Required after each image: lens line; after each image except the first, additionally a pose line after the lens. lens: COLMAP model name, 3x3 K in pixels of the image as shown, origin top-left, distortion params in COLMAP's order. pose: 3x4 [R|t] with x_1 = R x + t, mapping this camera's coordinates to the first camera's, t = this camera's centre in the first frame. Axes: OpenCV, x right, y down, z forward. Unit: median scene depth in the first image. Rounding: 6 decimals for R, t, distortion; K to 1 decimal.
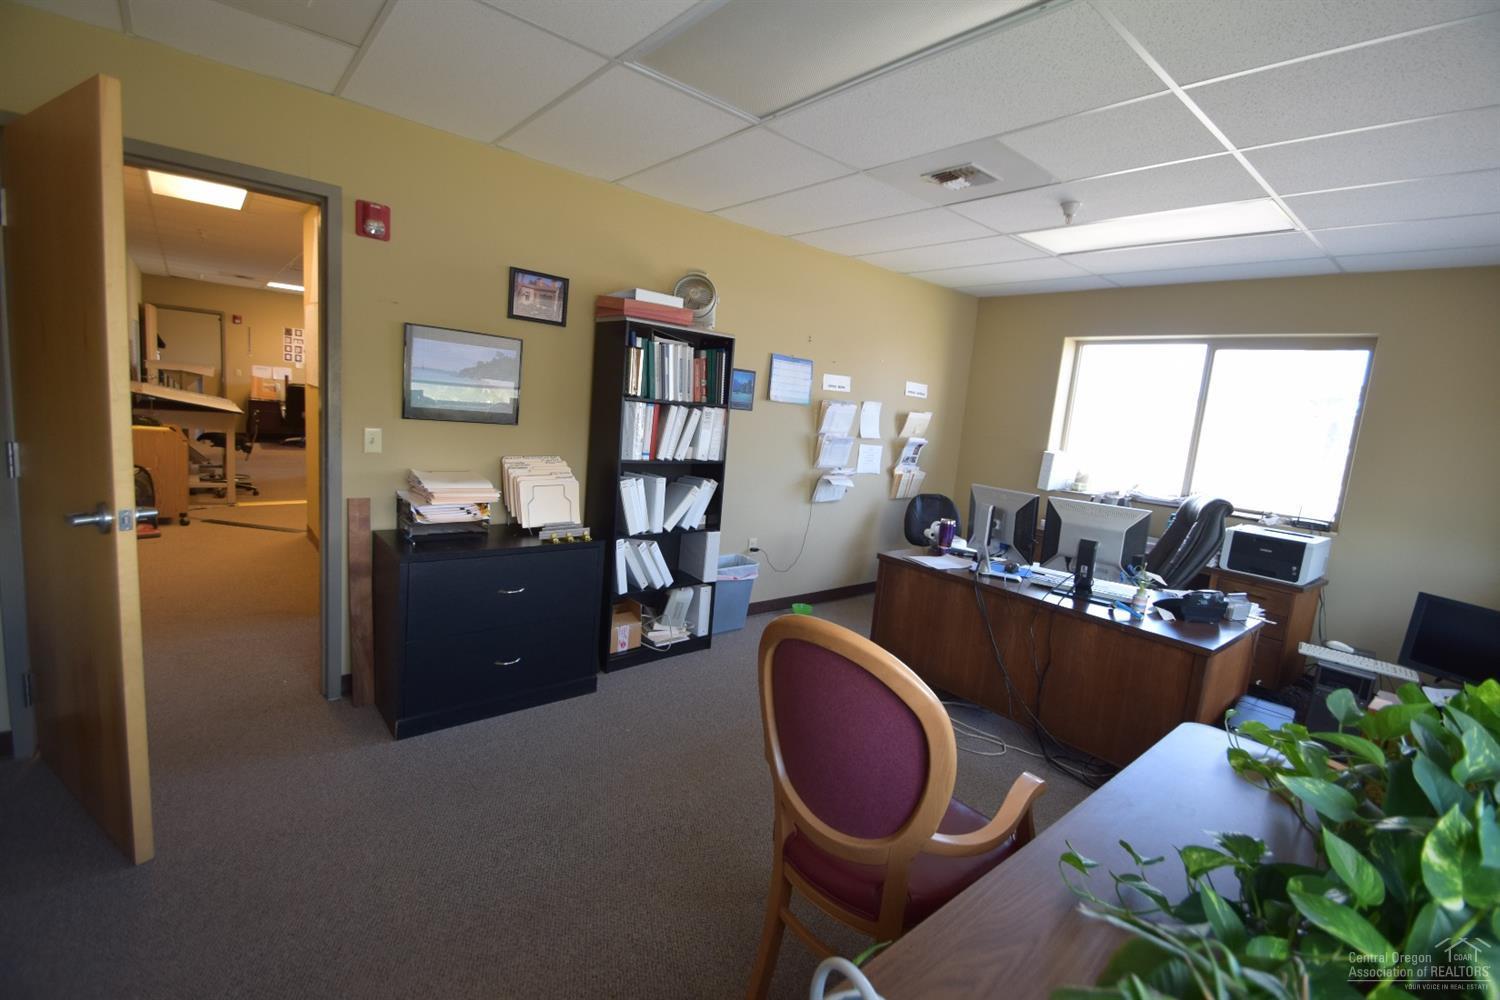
lens RADIAL K [[658.0, 0, 740.5], [0, 658.0, 492.9], [0, 0, 1]] dist [0.001360, -0.012436]
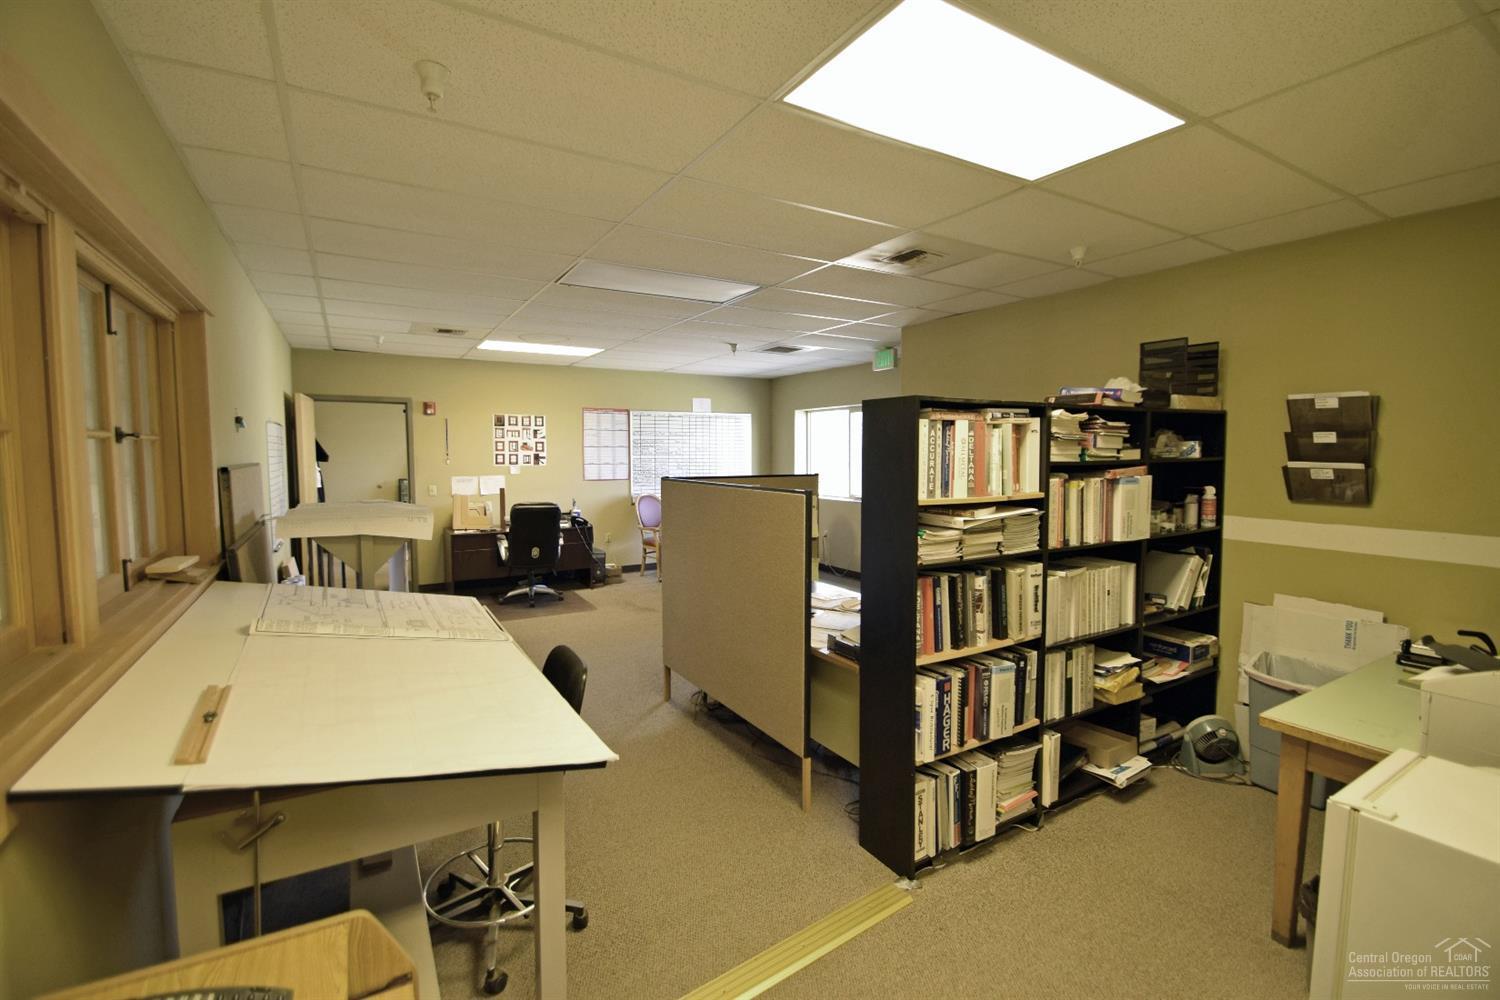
lens RADIAL K [[653.9, 0, 744.5], [0, 653.9, 490.6], [0, 0, 1]] dist [0.017998, -0.016519]
pose [[0.984760, -0.074750, -0.157034, -0.371978], [0.060760, 0.993896, -0.092082, -0.107512], [0.162958, 0.081137, 0.983291, 0.427645]]
